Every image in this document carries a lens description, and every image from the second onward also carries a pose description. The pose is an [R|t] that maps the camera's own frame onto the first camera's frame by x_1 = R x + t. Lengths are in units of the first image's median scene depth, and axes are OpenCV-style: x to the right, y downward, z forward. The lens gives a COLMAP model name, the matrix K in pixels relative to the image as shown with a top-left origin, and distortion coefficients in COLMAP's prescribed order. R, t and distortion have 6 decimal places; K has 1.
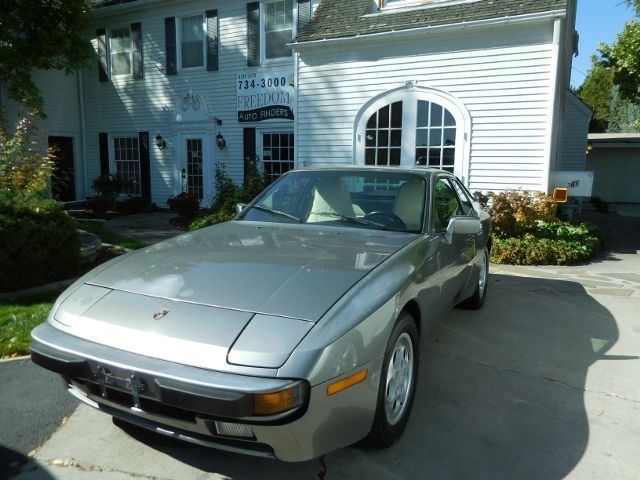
lens RADIAL K [[512.6, 0, 319.5], [0, 512.6, 242.4], [0, 0, 1]] dist [0.009248, 0.023028]
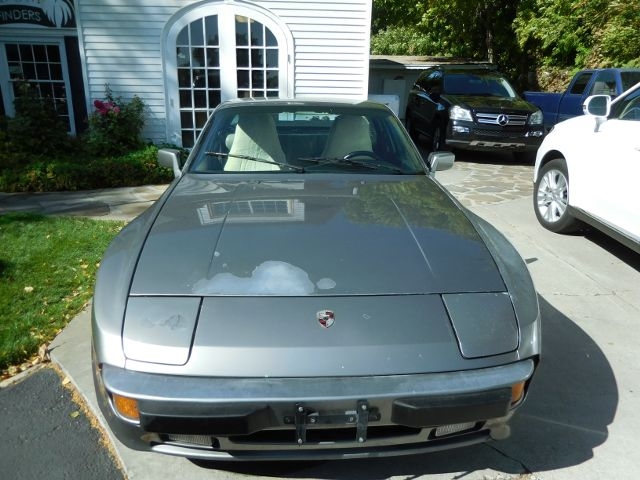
lens RADIAL K [[512.6, 0, 322.4], [0, 512.6, 237.5], [0, 0, 1]] dist [0.009248, 0.023028]
pose [[0.858149, -0.148265, 0.491526, -0.185660], [0.074301, 0.983179, 0.166848, -0.029763], [-0.507996, -0.106660, 0.854731, 0.098870]]
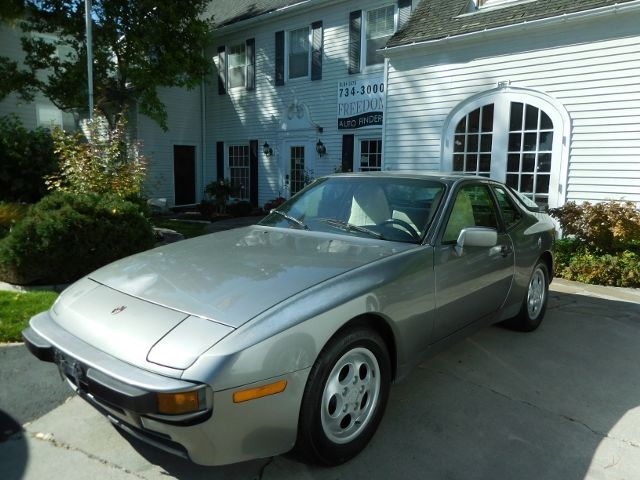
lens RADIAL K [[512.6, 0, 315.9], [0, 512.6, 240.1], [0, 0, 1]] dist [0.009248, 0.023028]
pose [[0.966340, 0.036852, -0.254614, 0.097706], [-0.041196, 0.999082, -0.011747, -0.002578], [0.253948, 0.021840, 0.966971, 0.017408]]
